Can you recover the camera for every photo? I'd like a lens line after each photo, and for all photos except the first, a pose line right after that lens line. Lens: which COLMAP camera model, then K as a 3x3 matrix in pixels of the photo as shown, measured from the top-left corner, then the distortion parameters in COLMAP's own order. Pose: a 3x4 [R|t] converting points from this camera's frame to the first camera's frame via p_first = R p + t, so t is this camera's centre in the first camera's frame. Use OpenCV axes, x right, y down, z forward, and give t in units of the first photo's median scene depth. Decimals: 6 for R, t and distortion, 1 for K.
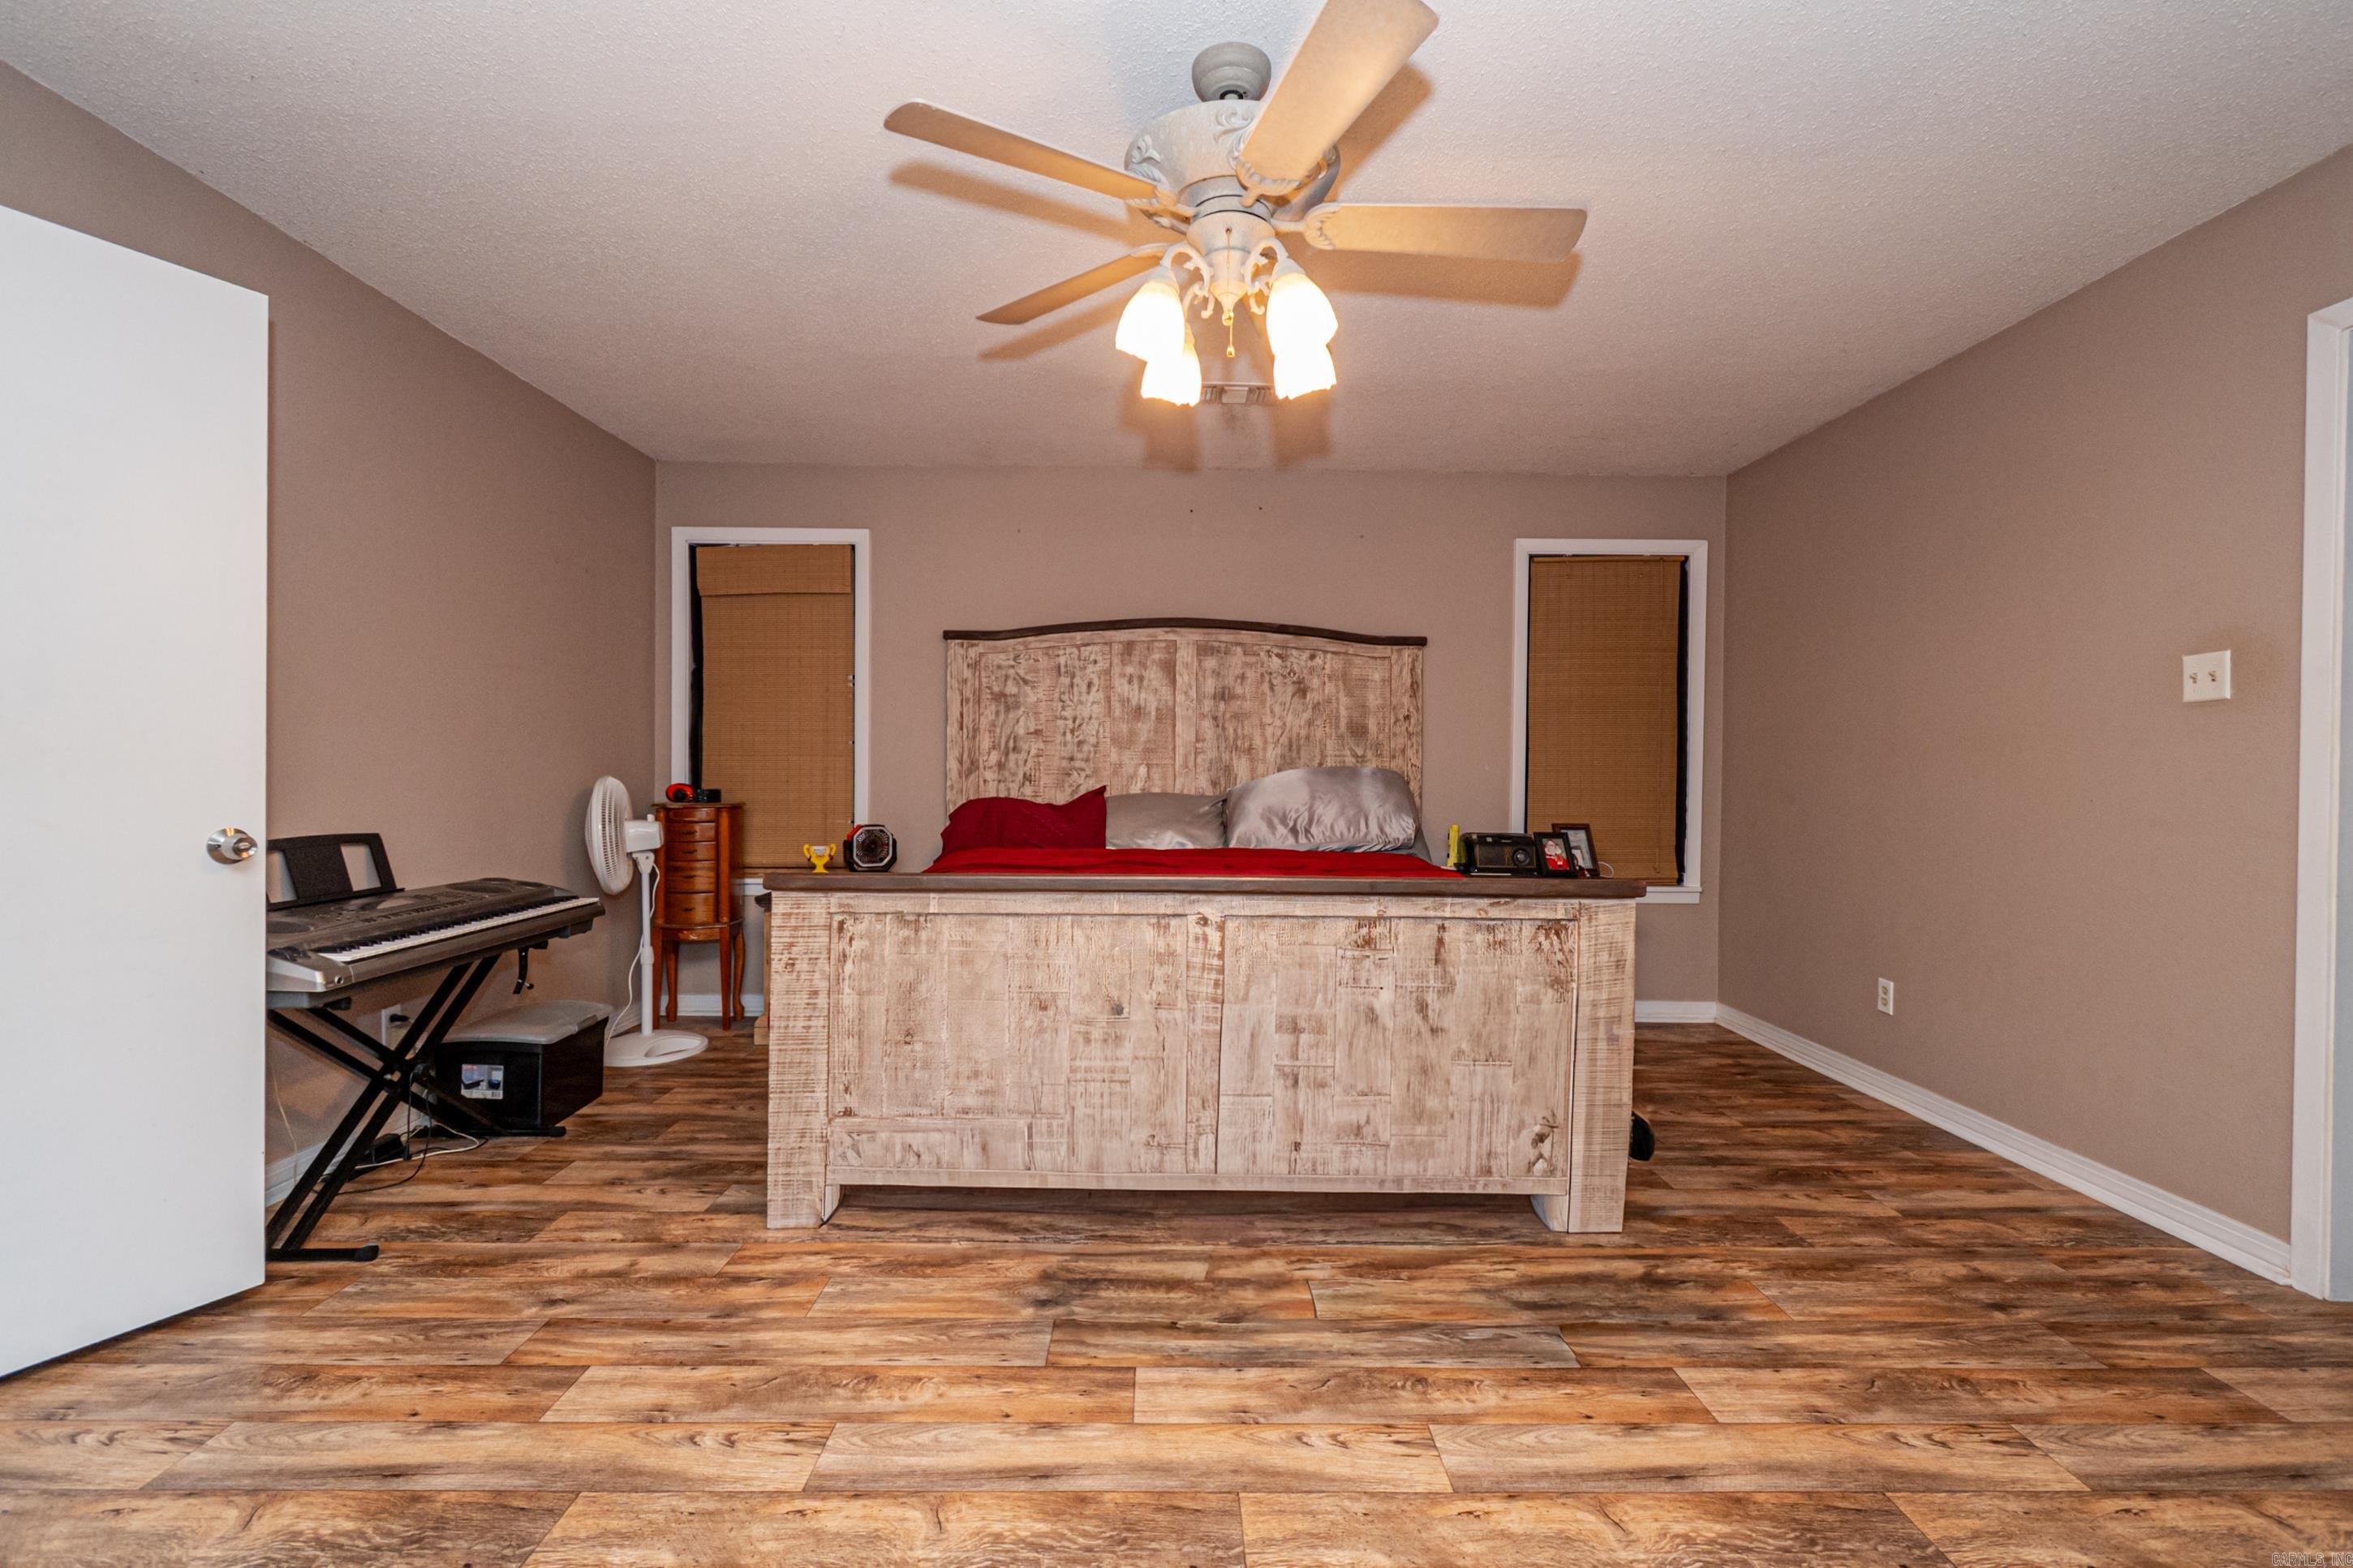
lens RADIAL K [[1040.0, 0, 1177.8], [0, 1040.0, 778.7], [0, 0, 1]] dist [0.002922, 0.000147]
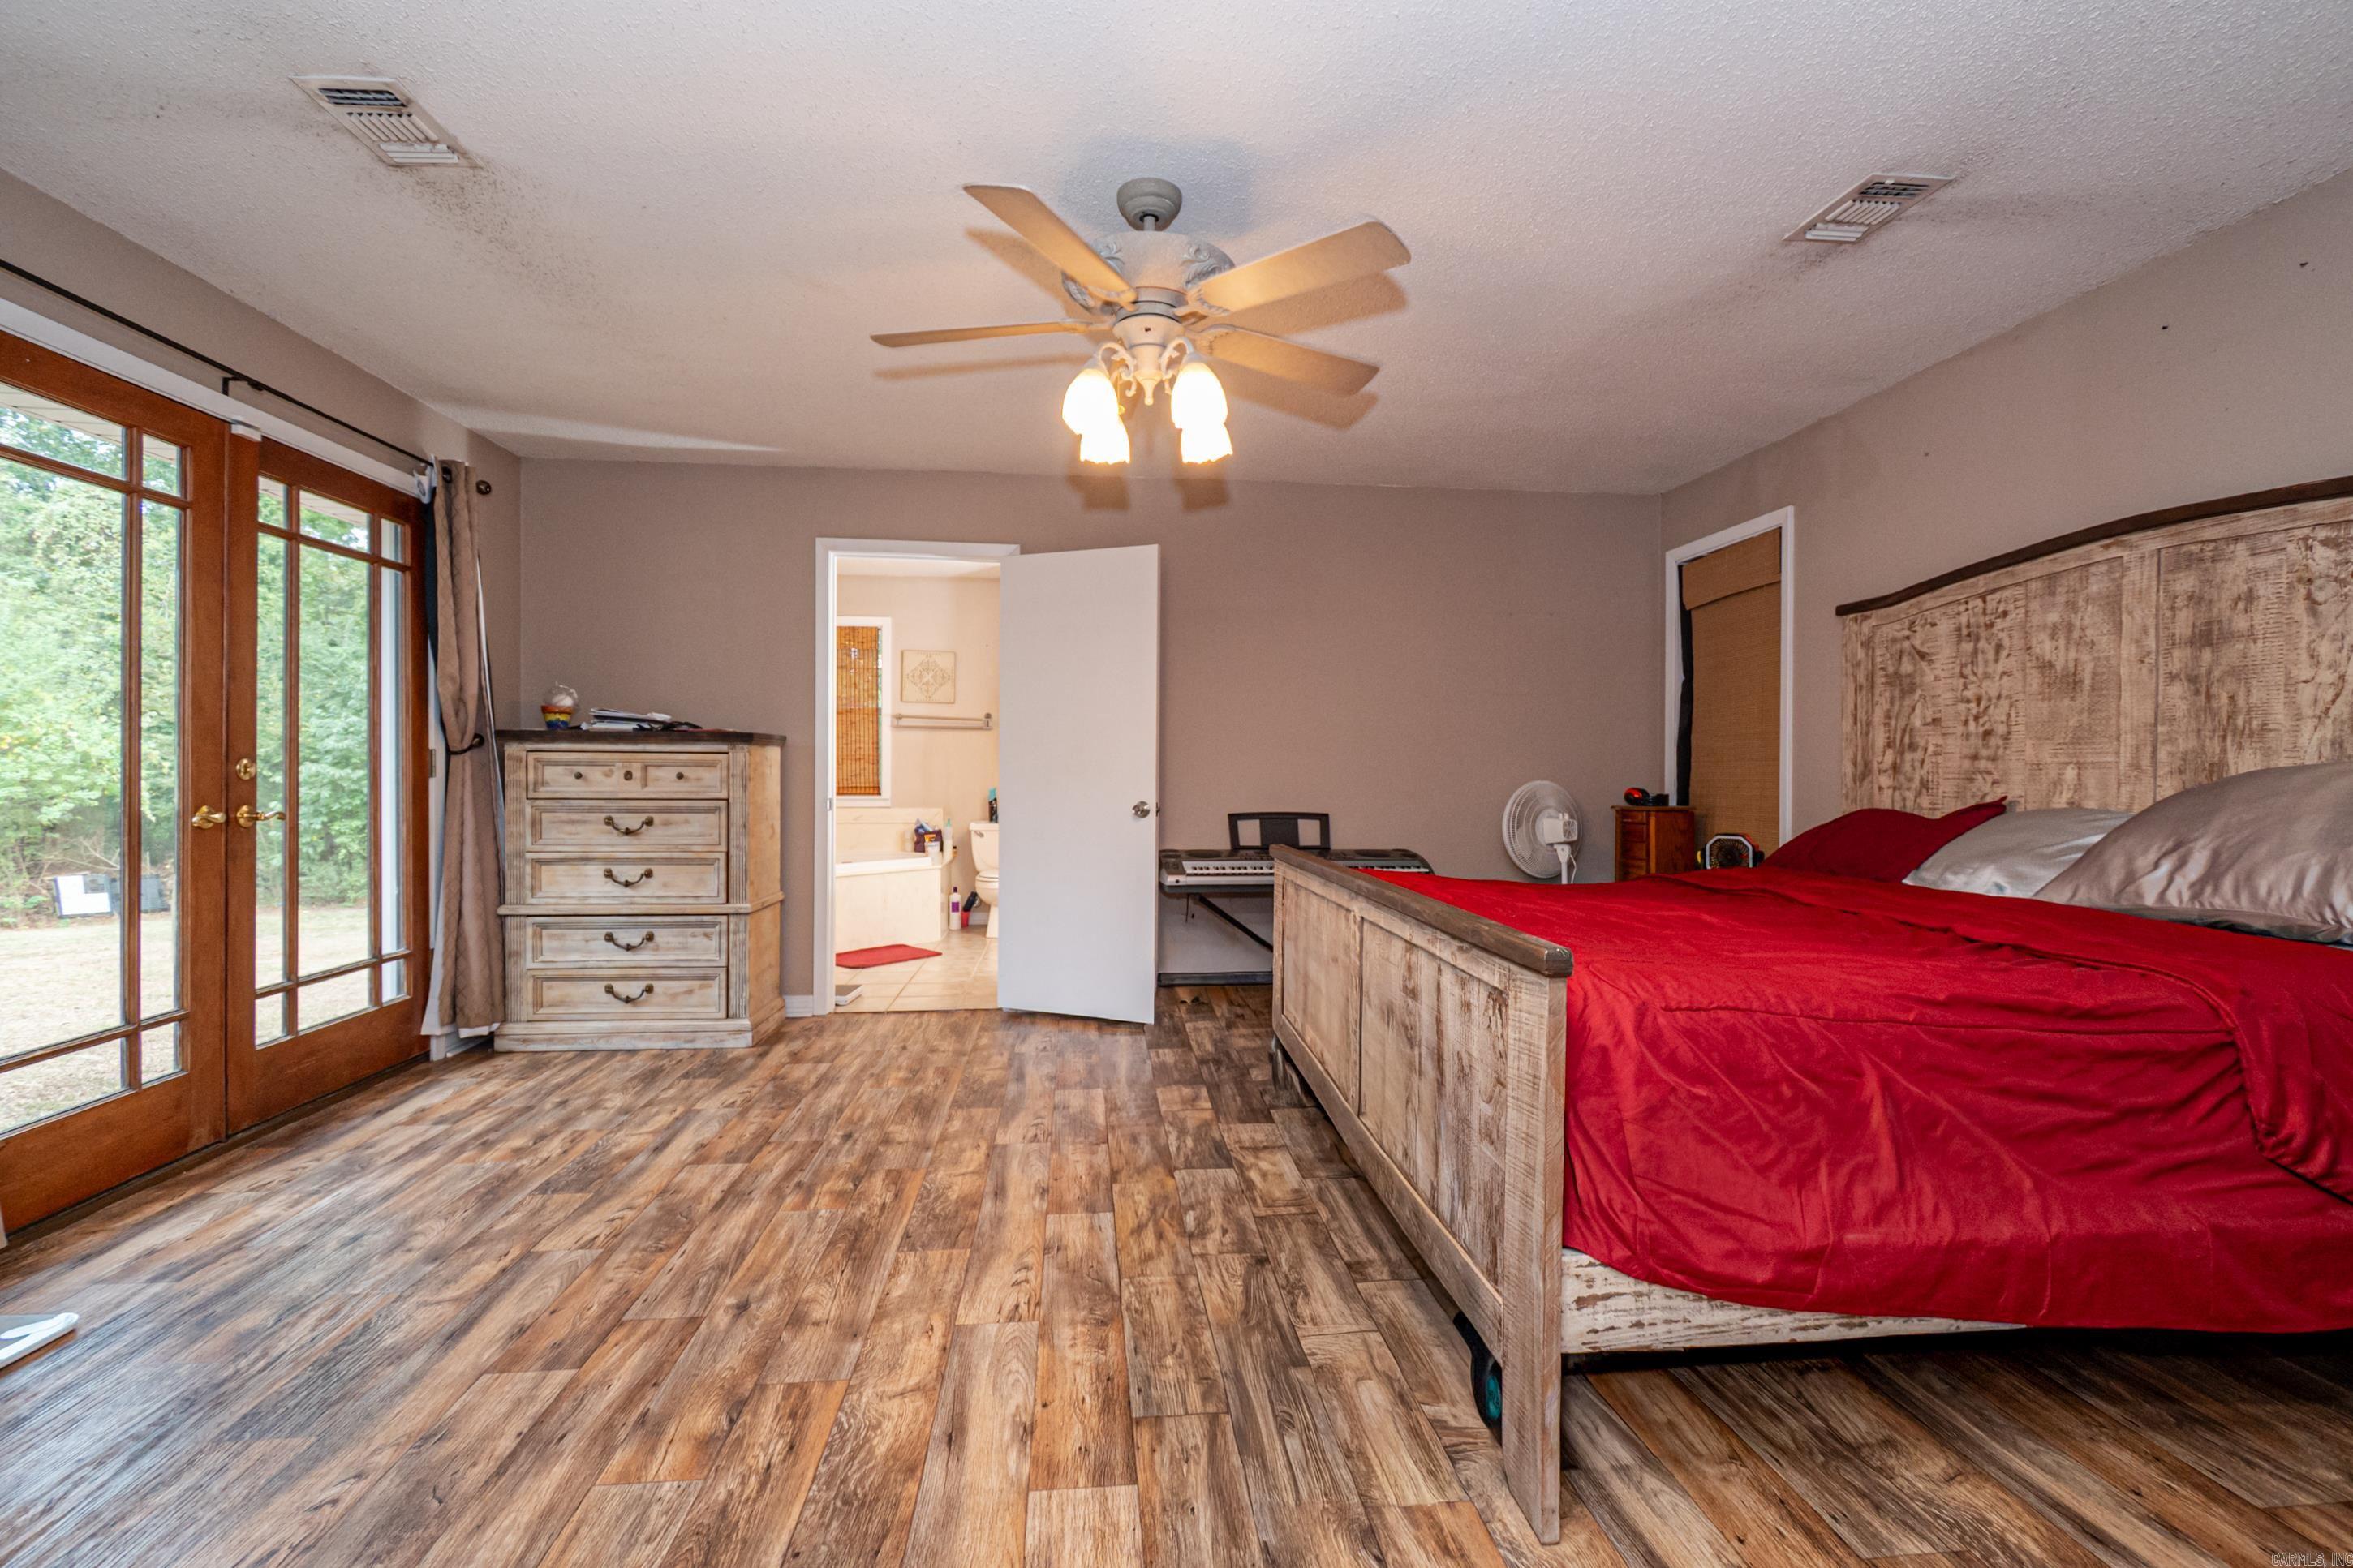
lens RADIAL K [[1040.0, 0, 1177.8], [0, 1040.0, 778.7], [0, 0, 1]] dist [0.002922, 0.000147]
pose [[0.084498, -0.002727, -0.996420, 0.552071], [-0.012064, 0.999920, -0.003759, 0.004317], [0.996351, 0.012339, 0.084459, 0.406503]]
